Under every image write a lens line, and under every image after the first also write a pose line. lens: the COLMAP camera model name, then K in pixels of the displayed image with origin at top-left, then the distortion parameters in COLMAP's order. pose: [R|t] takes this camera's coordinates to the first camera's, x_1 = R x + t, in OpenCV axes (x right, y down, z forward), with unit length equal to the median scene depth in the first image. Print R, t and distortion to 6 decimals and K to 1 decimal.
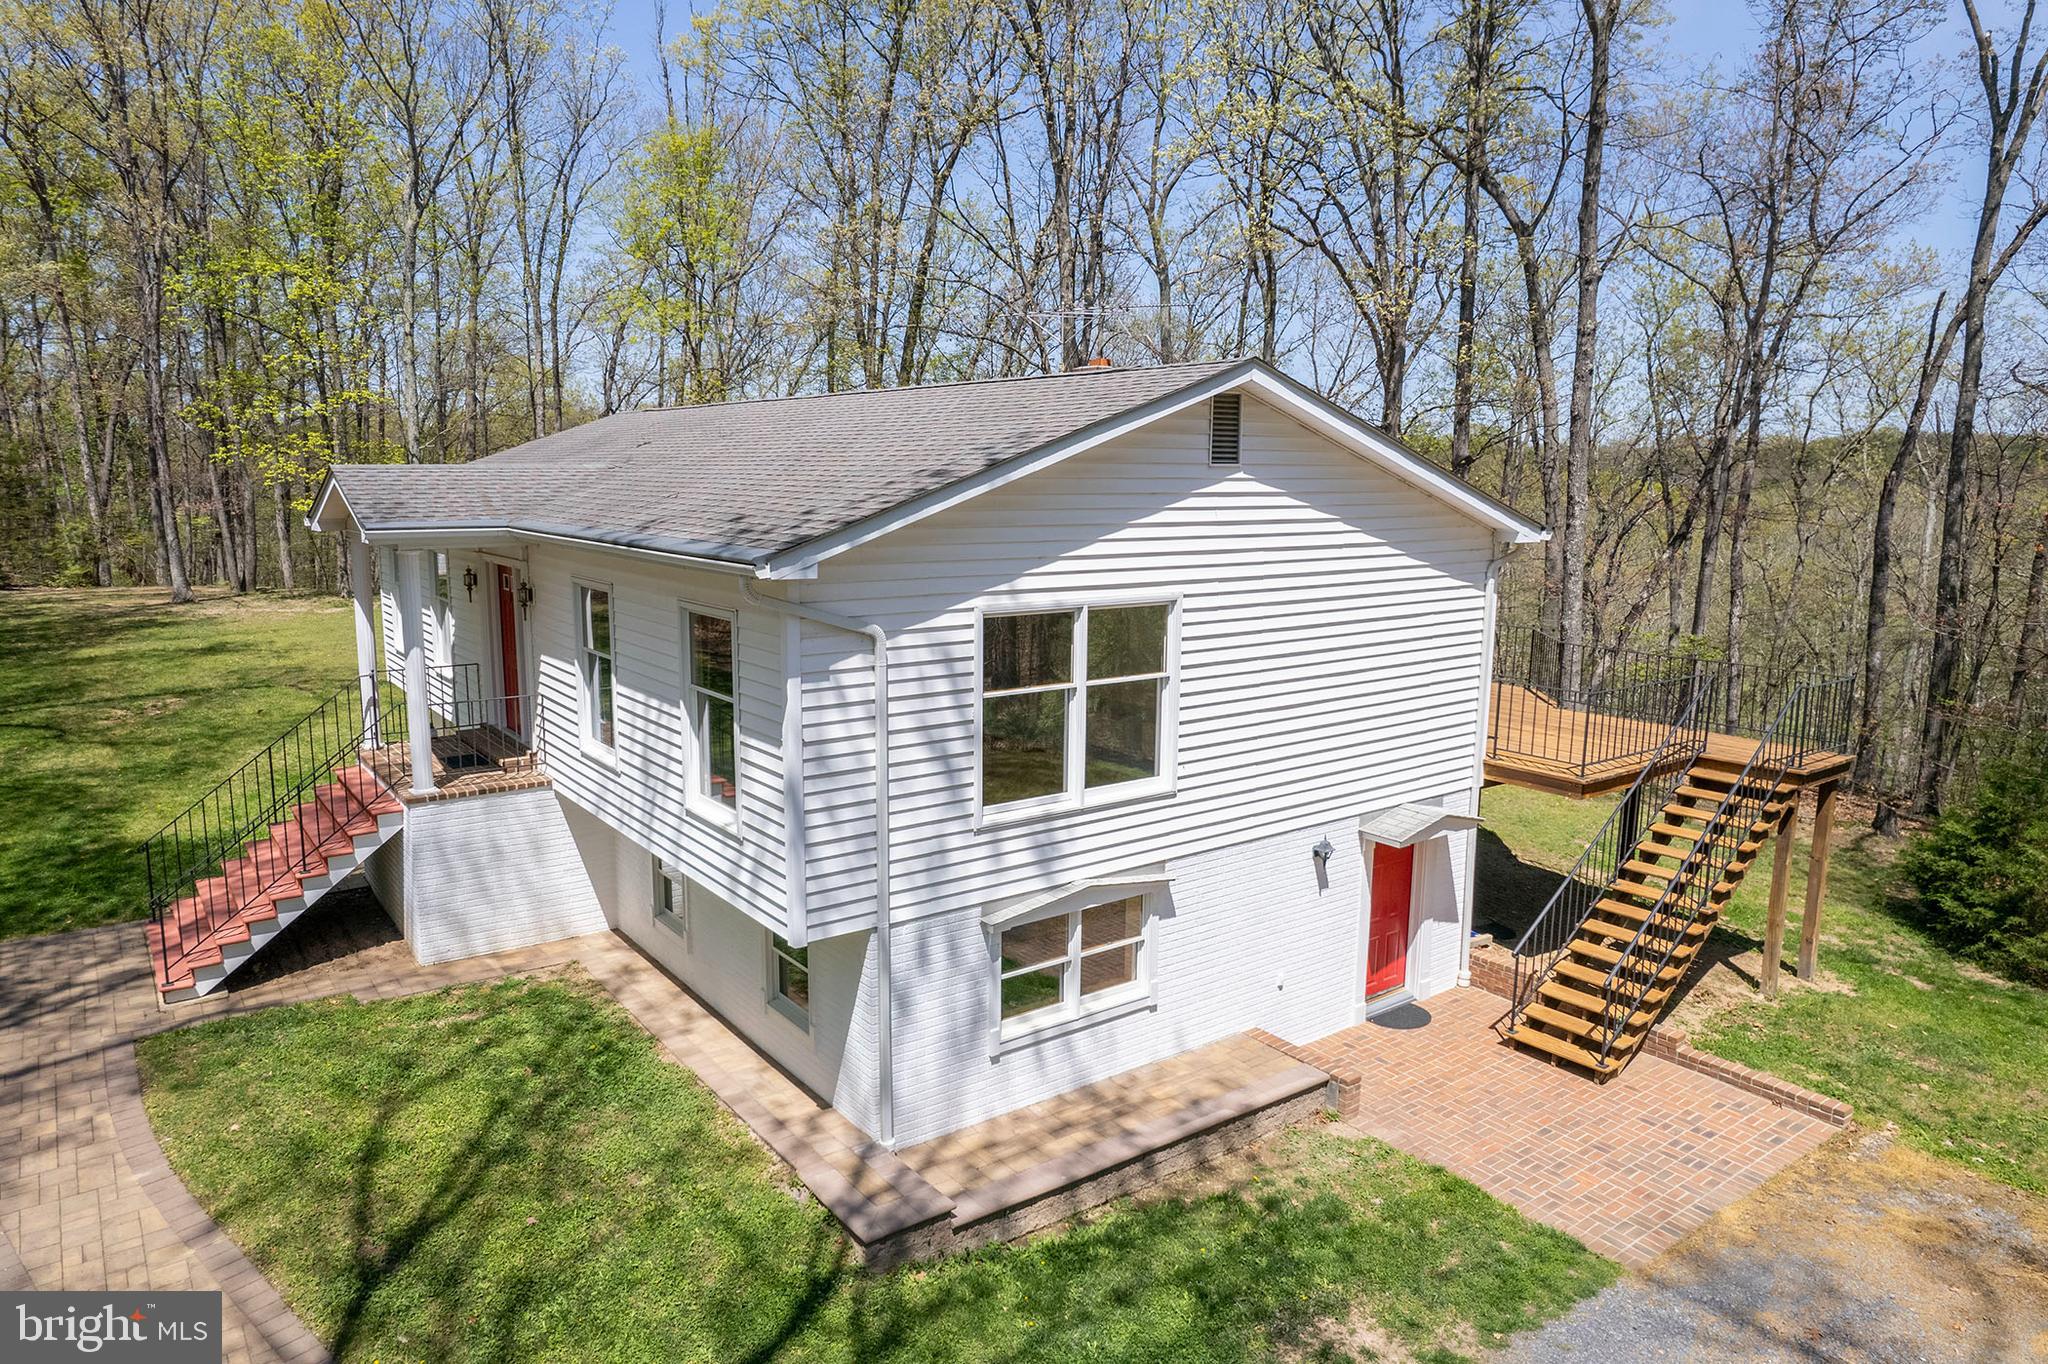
lens RADIAL K [[1323.3, 0, 1009.2], [0, 1323.3, 679.2], [0, 0, 1]] dist [-0.082297, 0.067639]
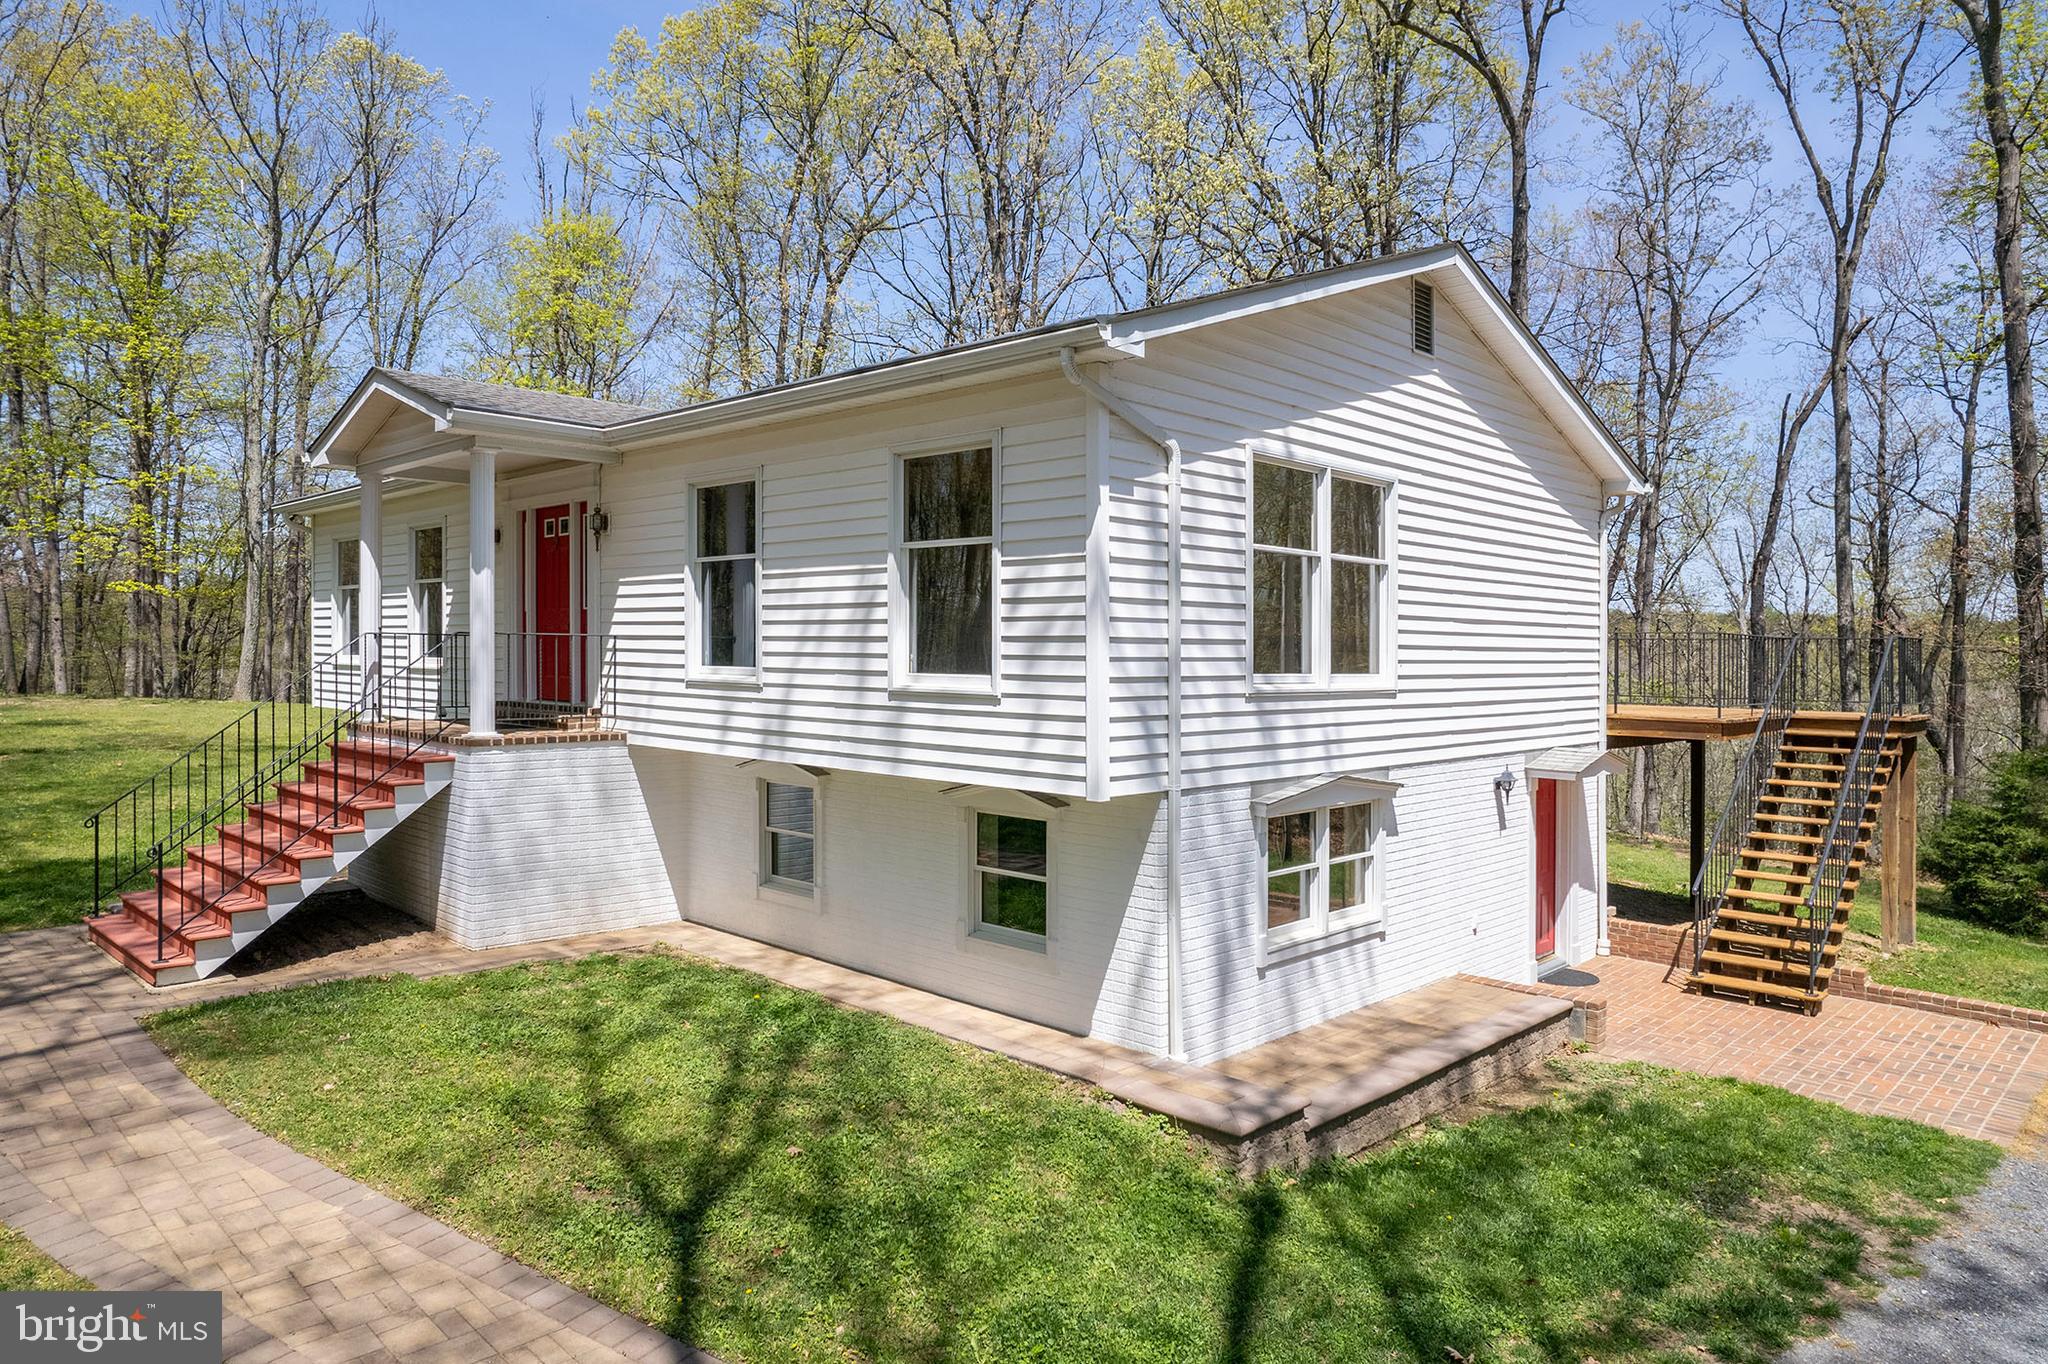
lens RADIAL K [[1323.3, 0, 1009.2], [0, 1323.3, 679.2], [0, 0, 1]] dist [-0.082297, 0.067639]
pose [[0.987413, 0.000081, 0.158165, -0.295951], [0.020771, 0.991273, -0.130180, 0.196591], [-0.156796, 0.131827, 0.978794, 0.151619]]
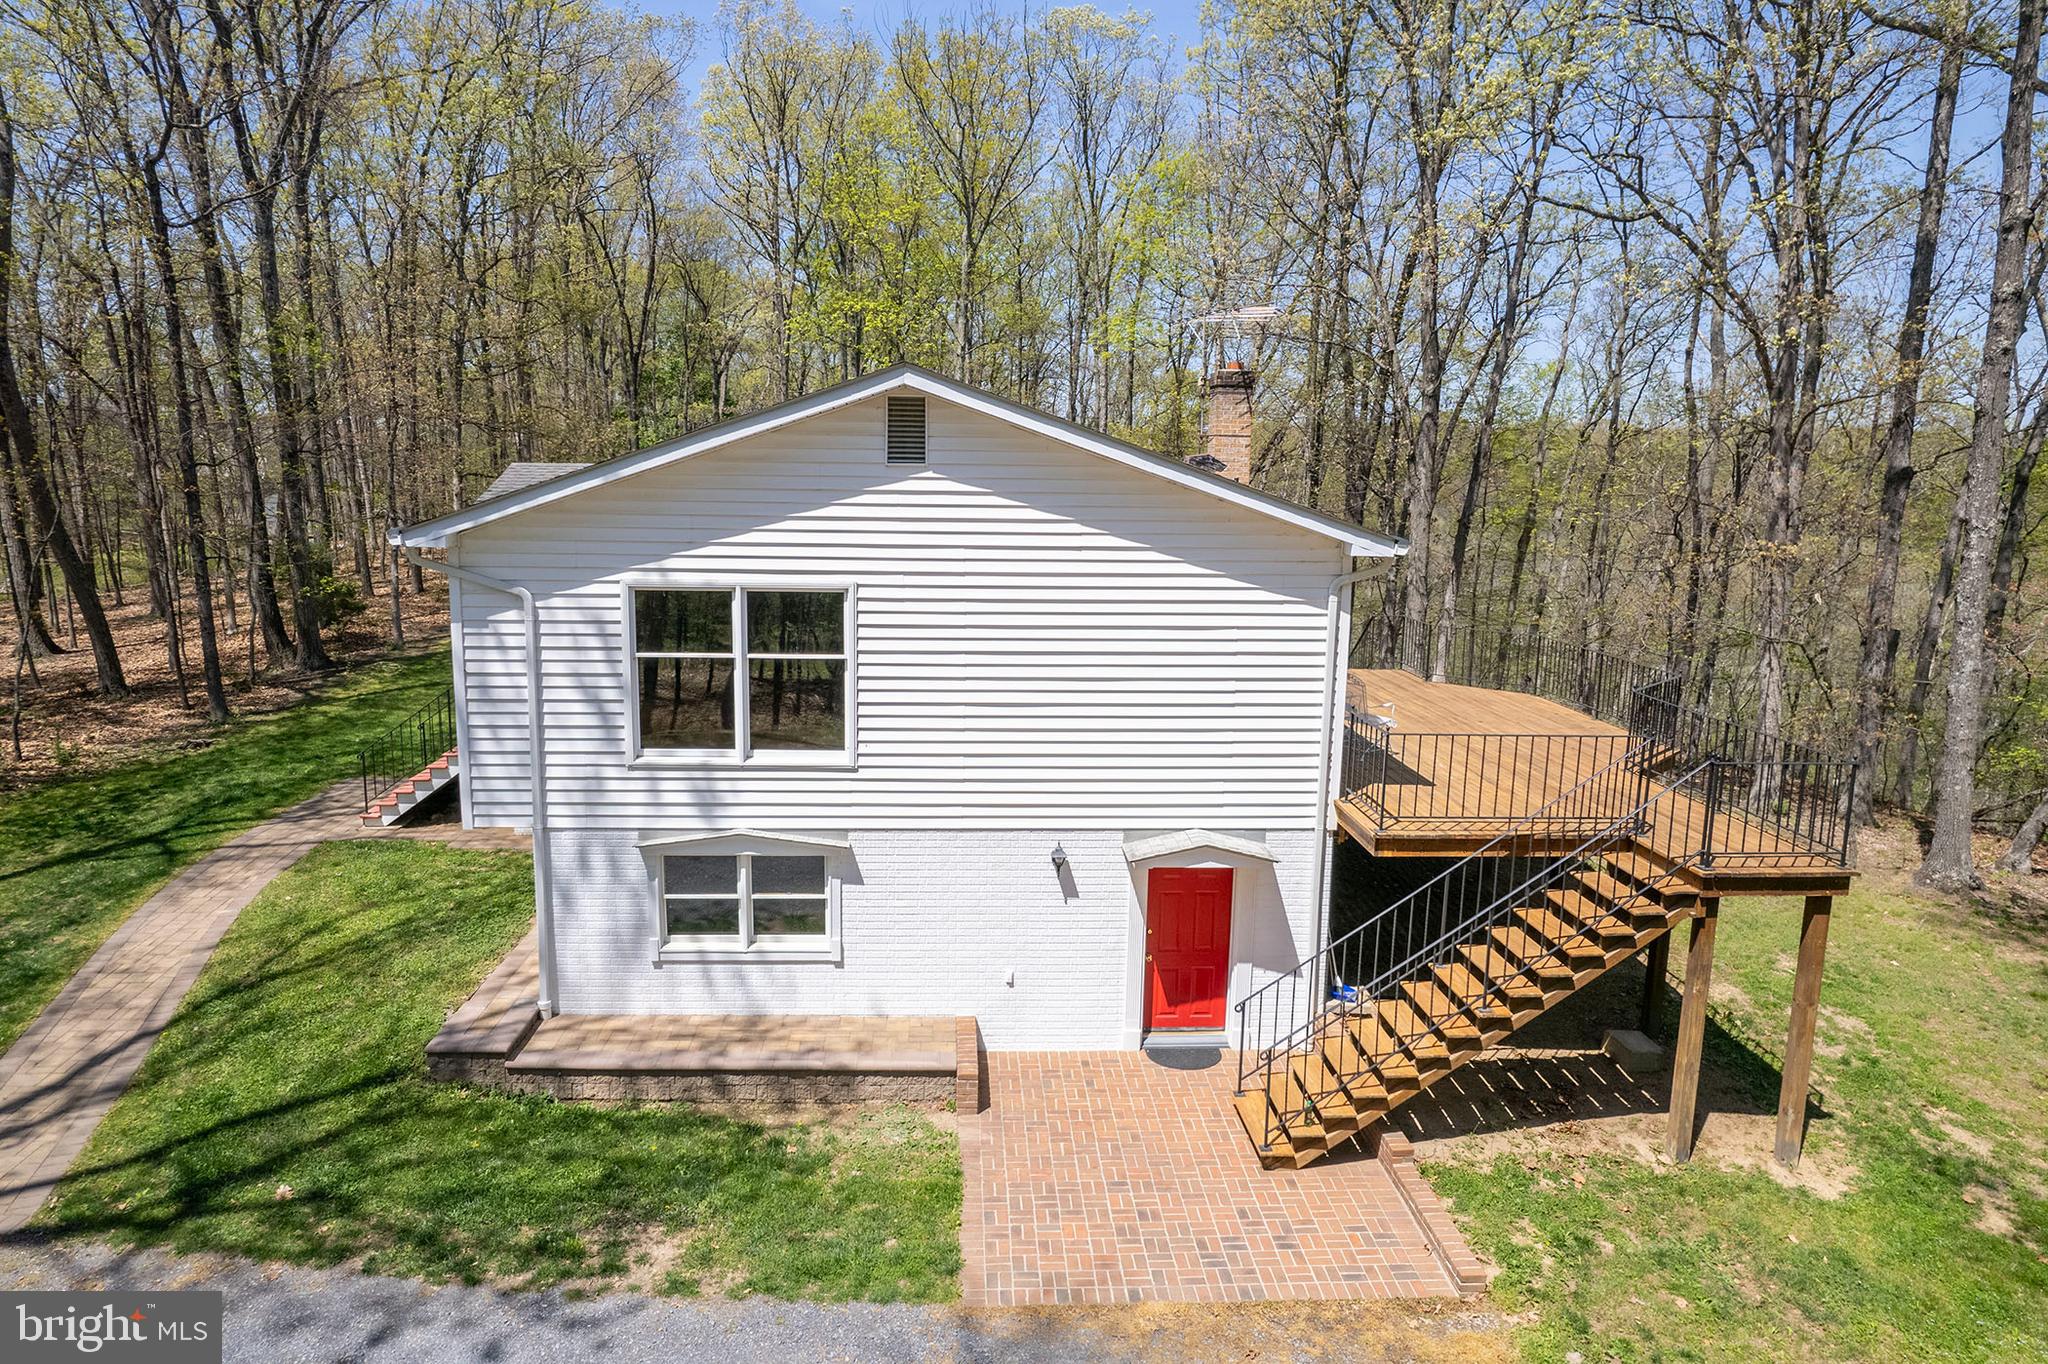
lens RADIAL K [[1323.3, 0, 1009.2], [0, 1323.3, 679.2], [0, 0, 1]] dist [-0.082297, 0.067639]
pose [[0.831533, 0.094015, -0.547462, 0.842469], [-0.098096, 0.994937, 0.021862, -0.022812], [0.546745, 0.035525, 0.836545, 0.169923]]
